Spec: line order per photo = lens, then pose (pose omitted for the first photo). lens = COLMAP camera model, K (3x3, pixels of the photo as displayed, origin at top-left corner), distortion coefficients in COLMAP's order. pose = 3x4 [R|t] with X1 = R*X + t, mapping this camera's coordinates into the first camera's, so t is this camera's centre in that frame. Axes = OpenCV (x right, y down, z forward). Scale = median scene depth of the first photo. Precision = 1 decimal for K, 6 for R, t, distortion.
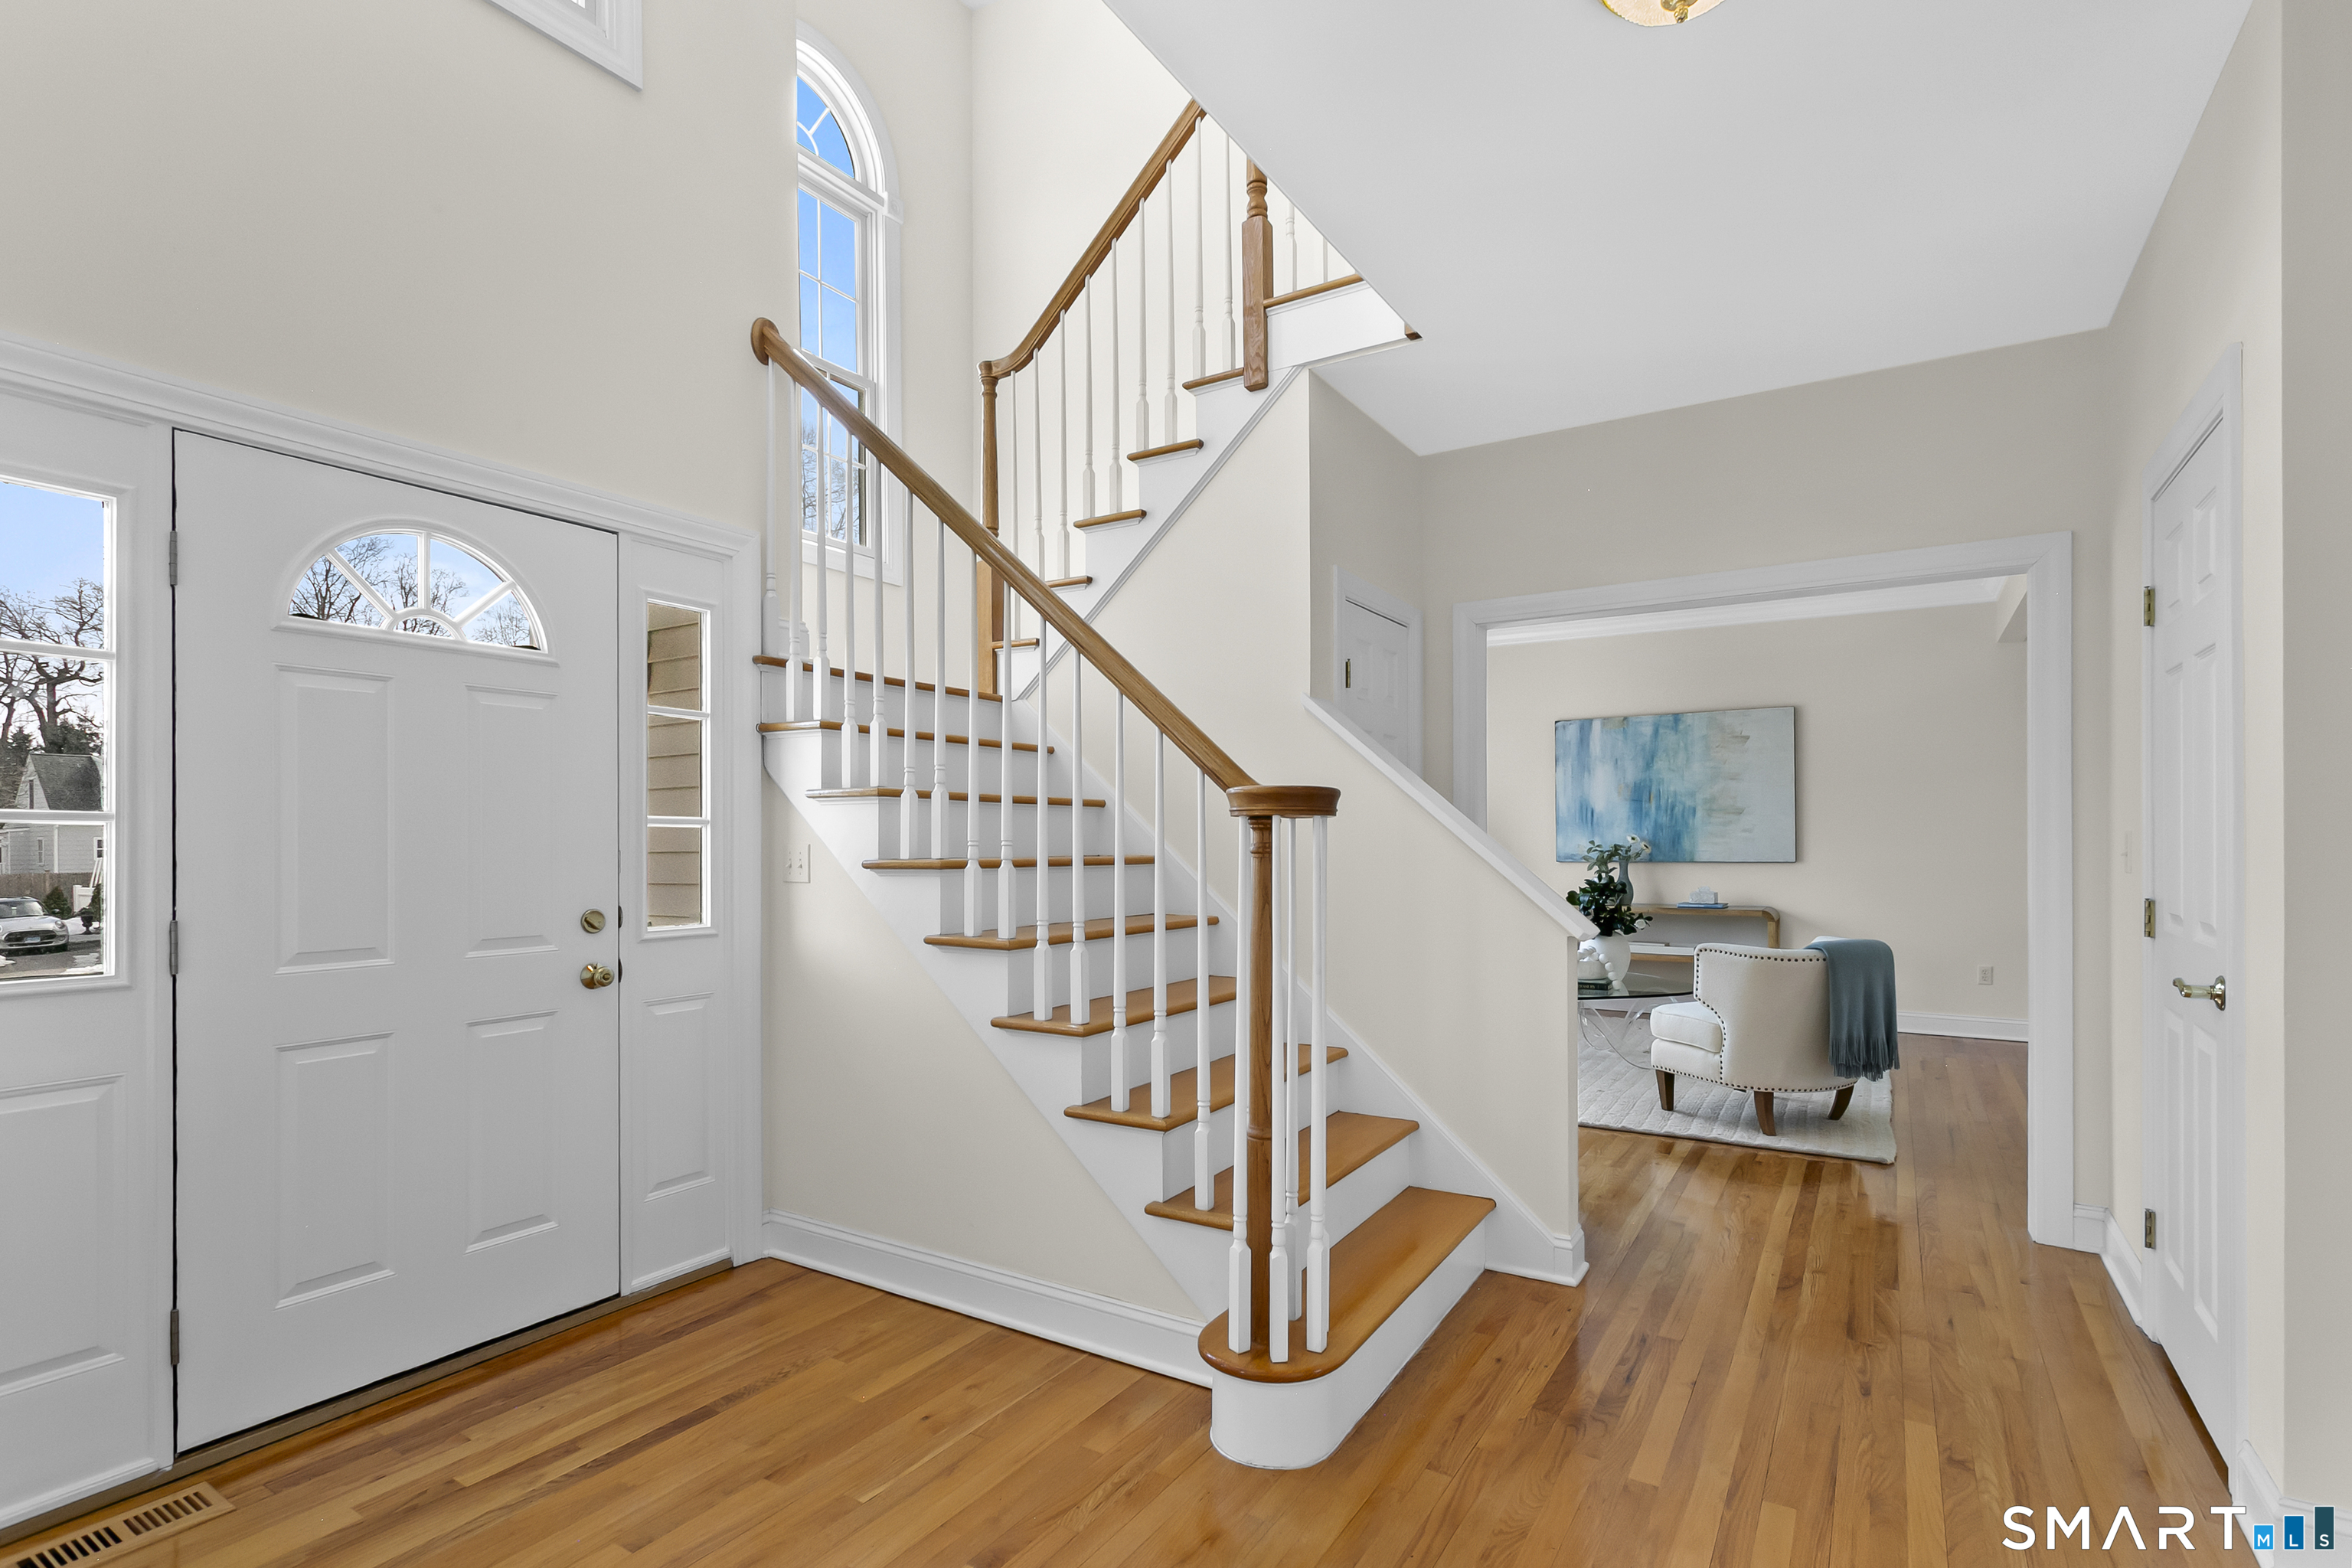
lens RADIAL K [[1125.8, 0, 1171.3], [0, 1125.8, 819.5], [0, 0, 1]] dist [0.000227, -0.000301]
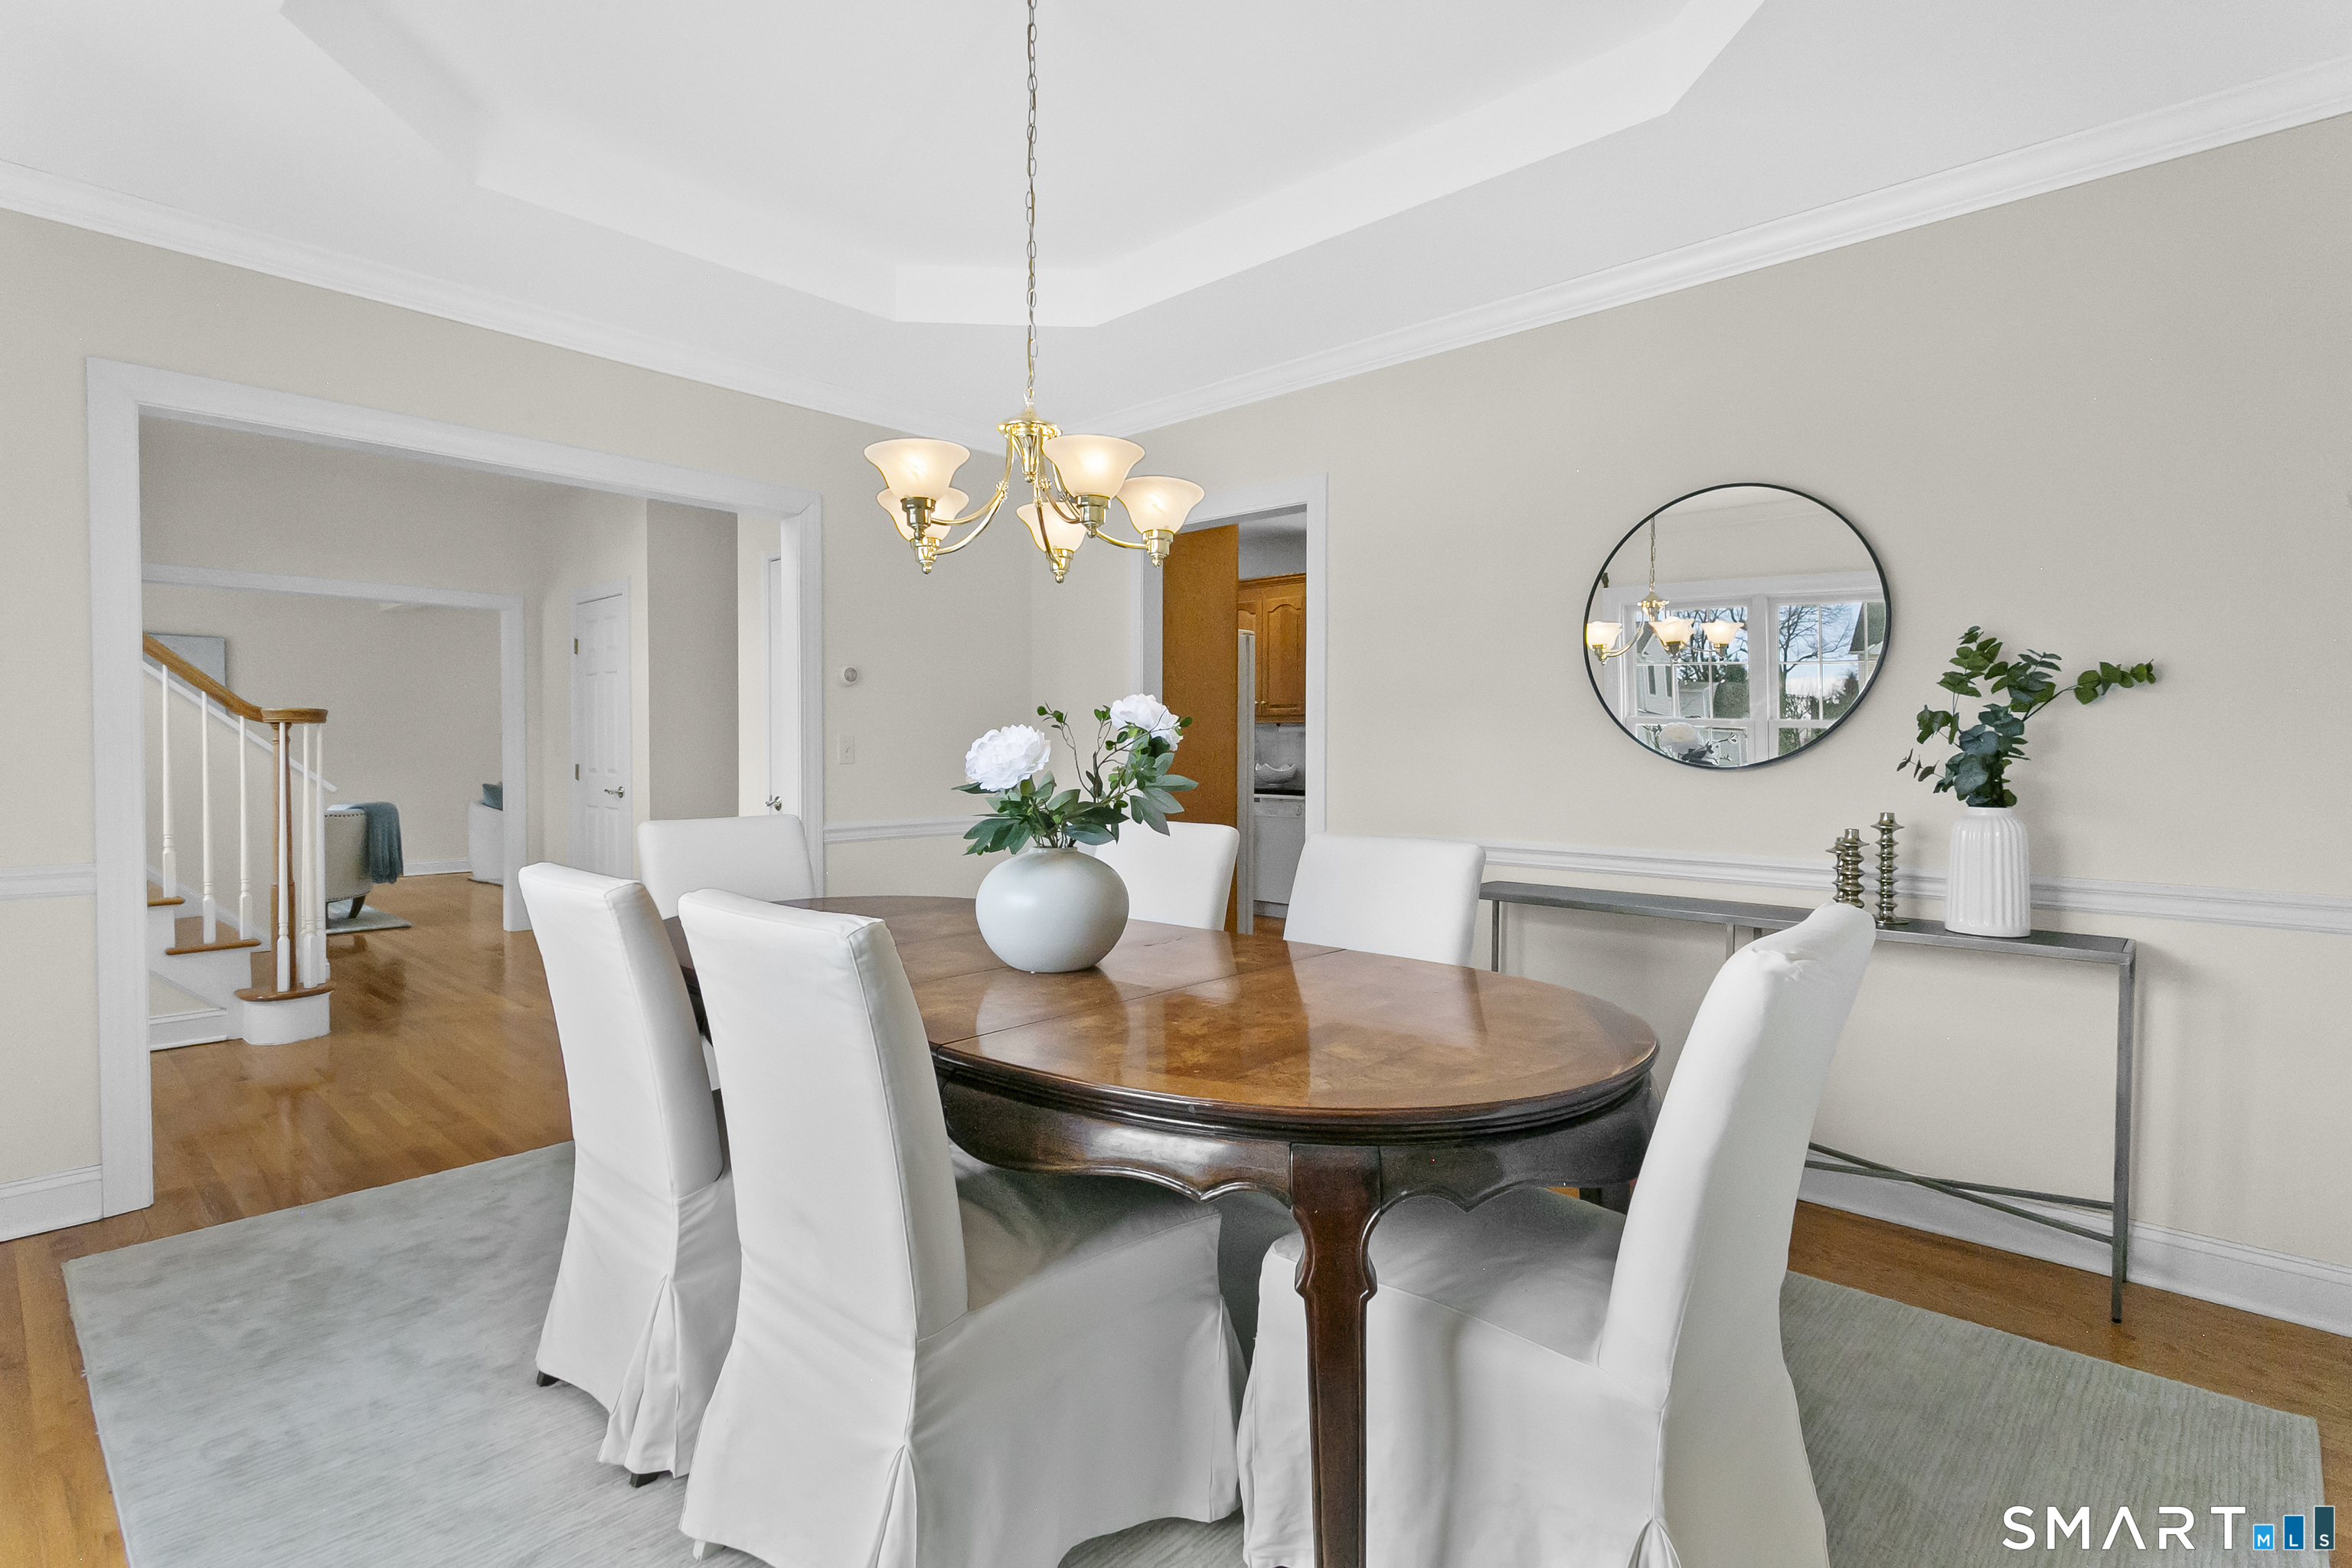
lens RADIAL K [[1125.8, 0, 1171.3], [0, 1125.8, 819.5], [0, 0, 1]] dist [0.000227, -0.000301]
pose [[0.169848, -0.059799, 0.983654, -1.579838], [-0.014562, 0.997896, 0.063179, 0.018582], [-0.985363, -0.025055, 0.168619, -0.837295]]
